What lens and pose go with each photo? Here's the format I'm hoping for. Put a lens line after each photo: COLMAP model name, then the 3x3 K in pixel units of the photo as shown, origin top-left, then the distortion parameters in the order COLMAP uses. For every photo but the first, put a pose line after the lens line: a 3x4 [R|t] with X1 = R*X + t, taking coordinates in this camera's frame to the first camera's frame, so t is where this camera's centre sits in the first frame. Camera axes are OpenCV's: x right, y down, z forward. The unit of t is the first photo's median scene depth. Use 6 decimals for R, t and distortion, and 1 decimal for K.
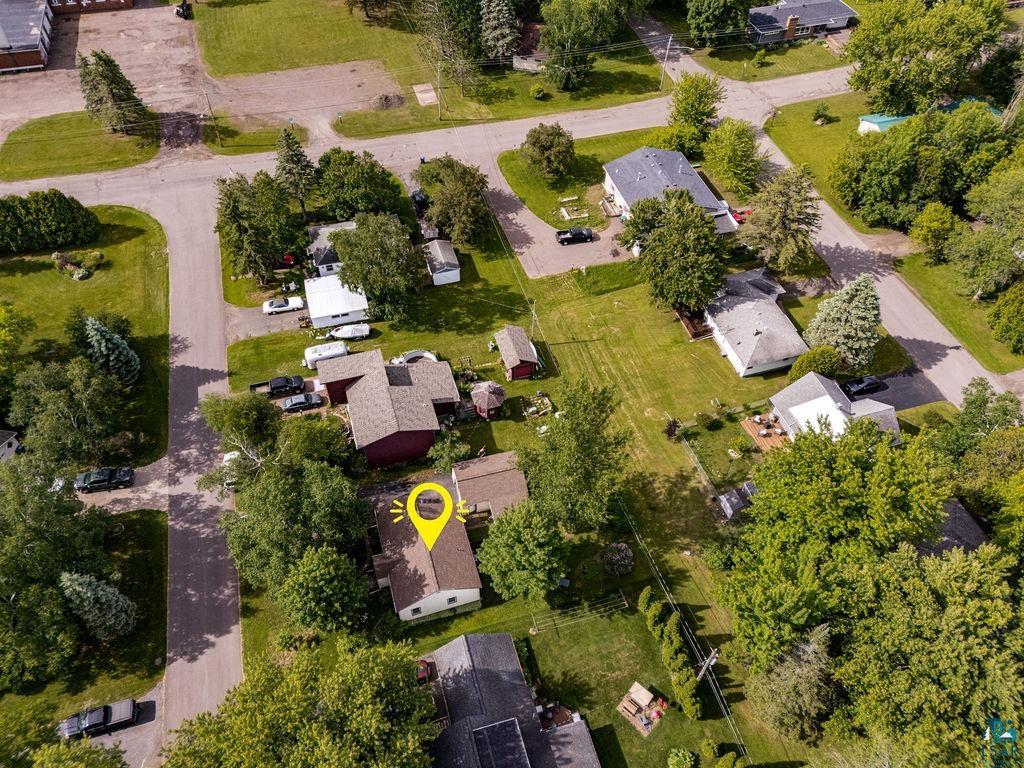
lens RADIAL K [[742.1, 0, 515.5], [0, 742.1, 383.7], [0, 0, 1]] dist [0.101046, -0.100983]
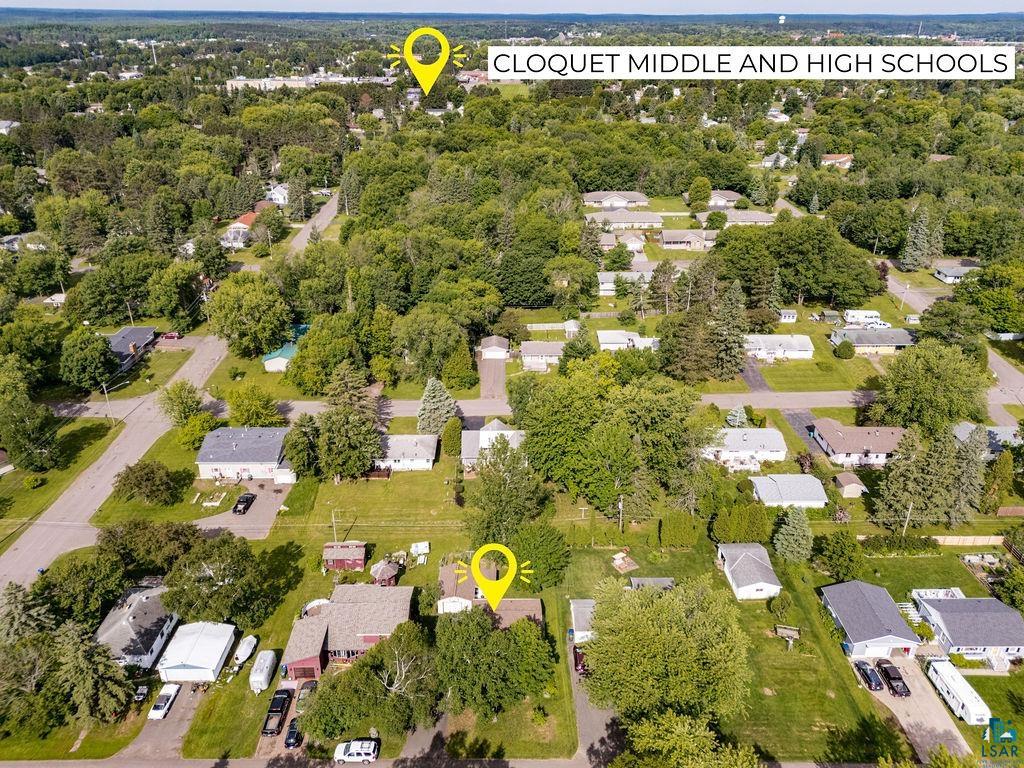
lens RADIAL K [[742.1, 0, 515.5], [0, 742.1, 383.7], [0, 0, 1]] dist [0.101046, -0.100983]
pose [[0.277894, -0.431902, 0.858042, -0.773366], [0.734372, 0.671329, 0.100078, -0.133518], [-0.619252, 0.602310, 0.503735, 0.017063]]
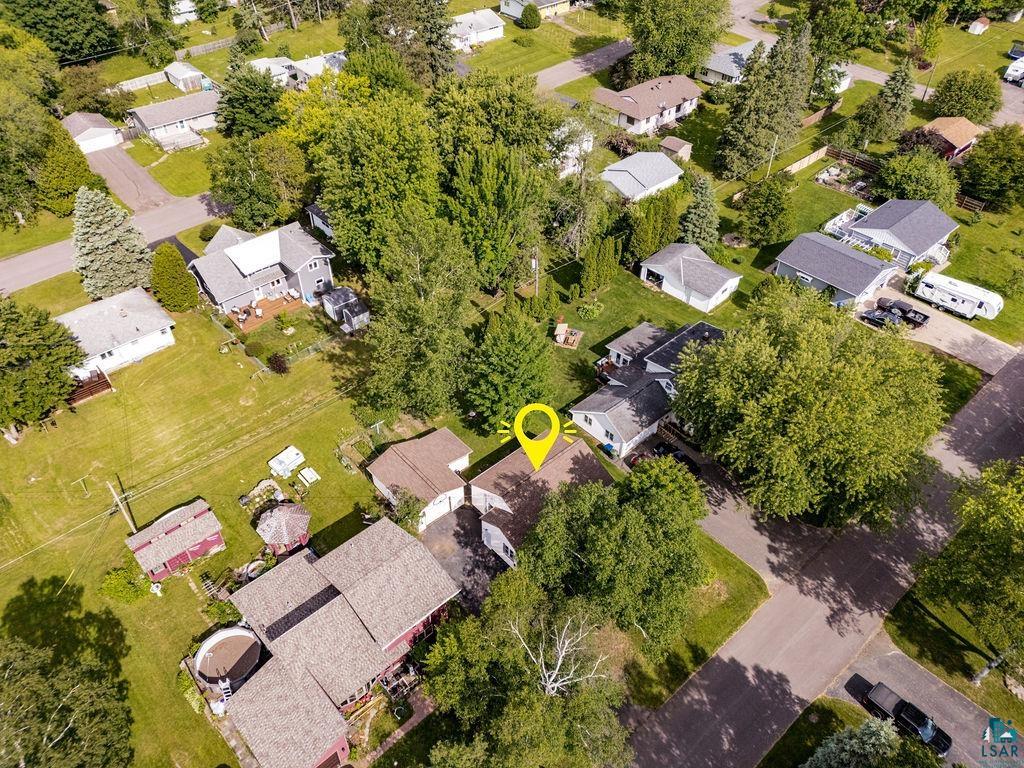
lens RADIAL K [[742.1, 0, 515.5], [0, 742.1, 383.7], [0, 0, 1]] dist [0.101046, -0.100983]
pose [[-0.428487, -0.621086, 0.656240, -0.417347], [0.680883, 0.255492, 0.686383, -0.289508], [-0.593967, 0.740930, 0.313412, 0.458532]]
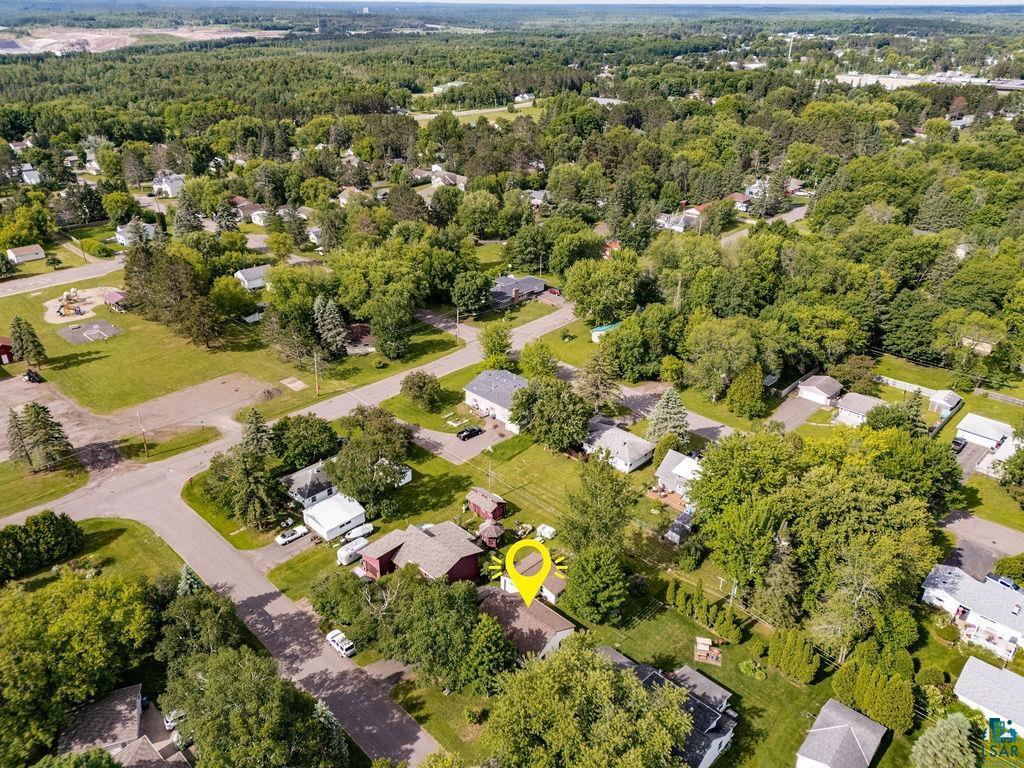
lens RADIAL K [[742.1, 0, 515.5], [0, 742.1, 383.7], [0, 0, 1]] dist [0.101046, -0.100983]
pose [[0.871081, -0.226446, 0.435821, -0.437998], [0.378604, 0.874845, -0.302166, 0.173167], [-0.312851, 0.428215, 0.847795, -0.231434]]
